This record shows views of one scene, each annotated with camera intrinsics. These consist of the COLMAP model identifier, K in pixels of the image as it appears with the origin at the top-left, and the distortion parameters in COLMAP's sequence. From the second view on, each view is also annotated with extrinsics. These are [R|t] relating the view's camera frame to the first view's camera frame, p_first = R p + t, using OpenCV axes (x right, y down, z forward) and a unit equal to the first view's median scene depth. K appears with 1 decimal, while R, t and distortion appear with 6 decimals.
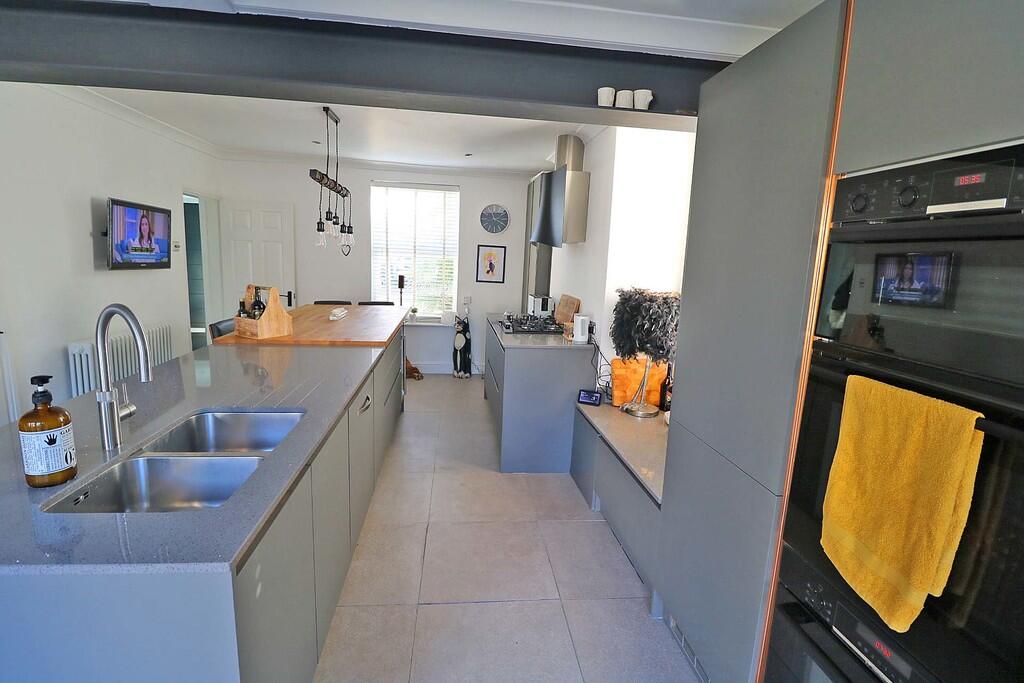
lens RADIAL K [[474.4, 0, 508.2], [0, 474.4, 330.8], [0, 0, 1]] dist [-0.001139, -0.011668]
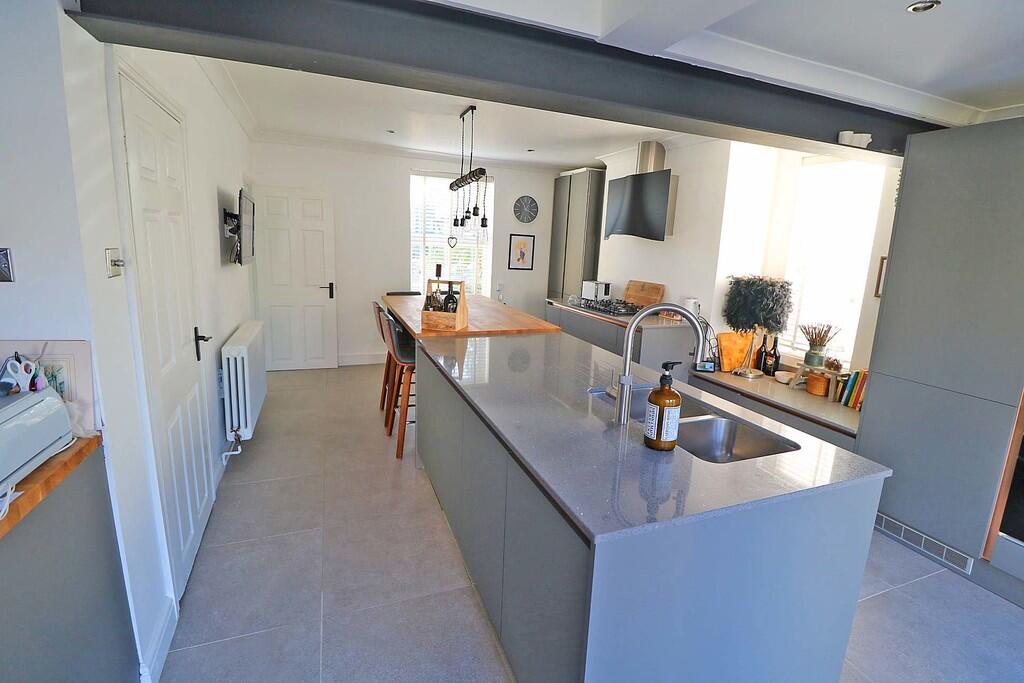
lens RADIAL K [[474.4, 0, 508.2], [0, 474.4, 330.8], [0, 0, 1]] dist [-0.001139, -0.011668]
pose [[0.966826, -0.049240, 0.250643, -0.595046], [0.039673, 0.998283, 0.043085, -0.021227], [-0.252335, -0.031712, 0.967120, -0.041449]]
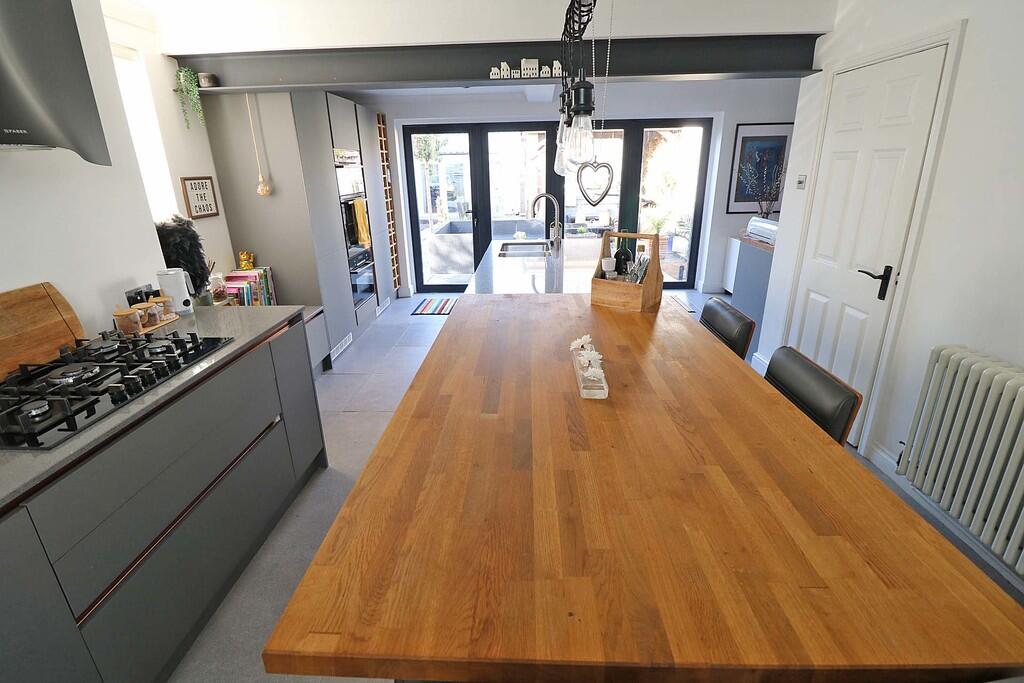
lens RADIAL K [[474.4, 0, 508.2], [0, 474.4, 330.8], [0, 0, 1]] dist [-0.001139, -0.011668]
pose [[-0.988100, -0.070628, 0.136640, -0.407087], [0.002148, 0.881919, 0.471396, -0.271056], [-0.153799, 0.466079, -0.871273, 1.543514]]
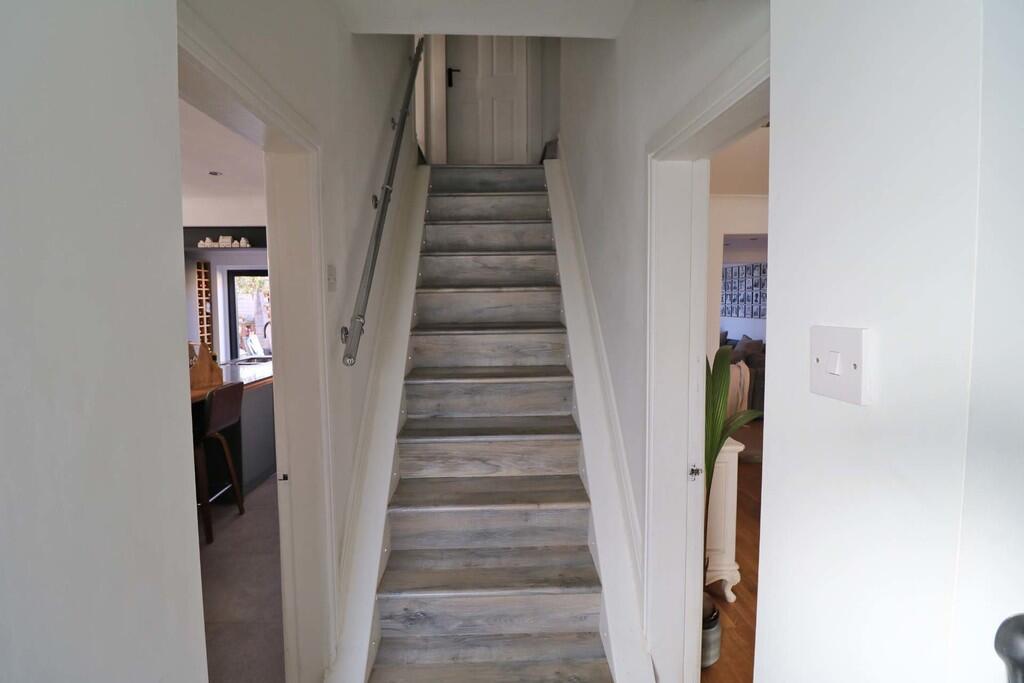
lens RADIAL K [[474.4, 0, 508.2], [0, 474.4, 330.8], [0, 0, 1]] dist [-0.001139, -0.011668]
pose [[-0.995664, -0.040418, 0.083788, -1.236976], [-0.021190, 0.975543, 0.218783, -0.352920], [-0.090582, 0.216059, -0.972169, 1.844003]]
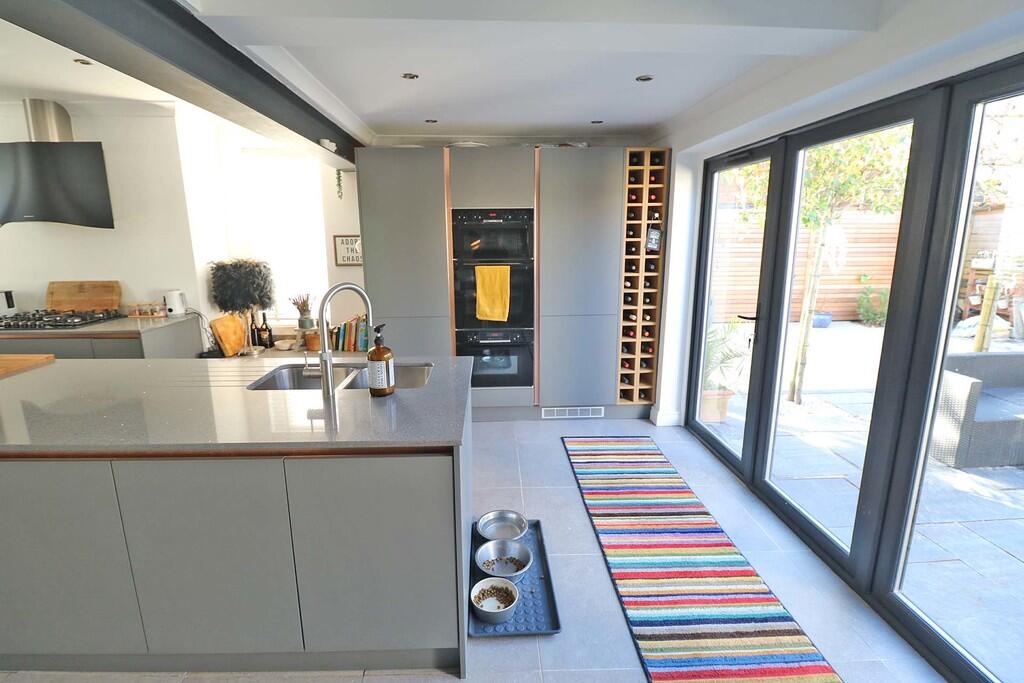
lens RADIAL K [[474.4, 0, 508.2], [0, 474.4, 330.8], [0, 0, 1]] dist [-0.001139, -0.011668]
pose [[0.068944, -0.236813, 0.969106, -0.873680], [0.161432, 0.961263, 0.223412, -0.062155], [-0.984473, 0.141042, 0.104502, 0.136579]]
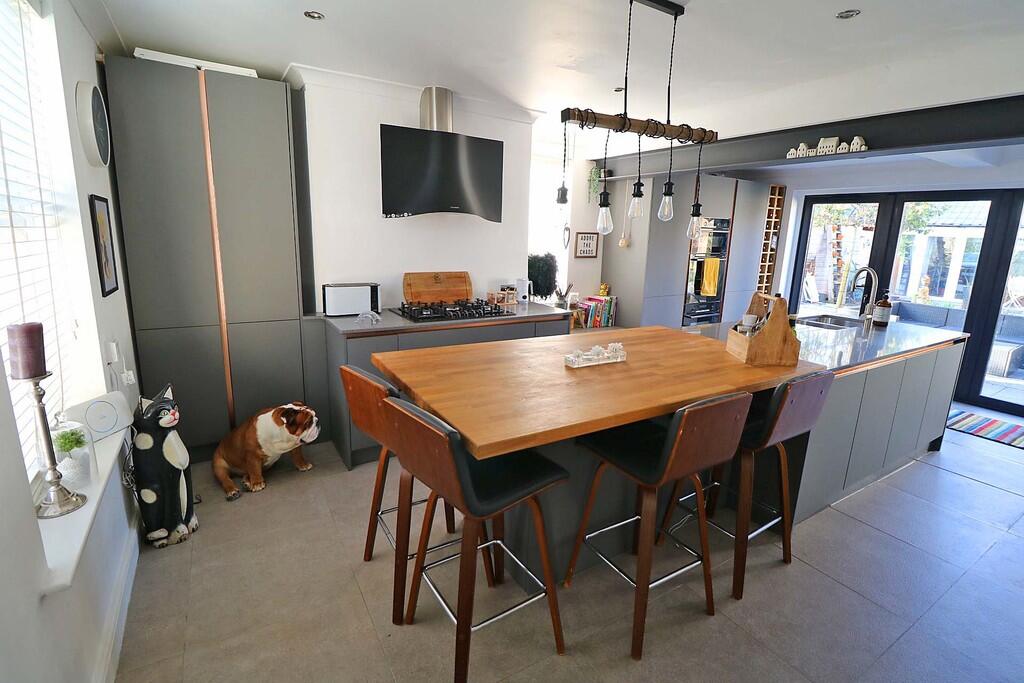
lens RADIAL K [[474.4, 0, 508.2], [0, 474.4, 330.8], [0, 0, 1]] dist [-0.001139, -0.011668]
pose [[-0.421960, -0.240950, 0.874010, -0.931134], [0.094054, 0.947201, 0.306535, -0.286411], [-0.901723, 0.211550, -0.377018, 1.525428]]
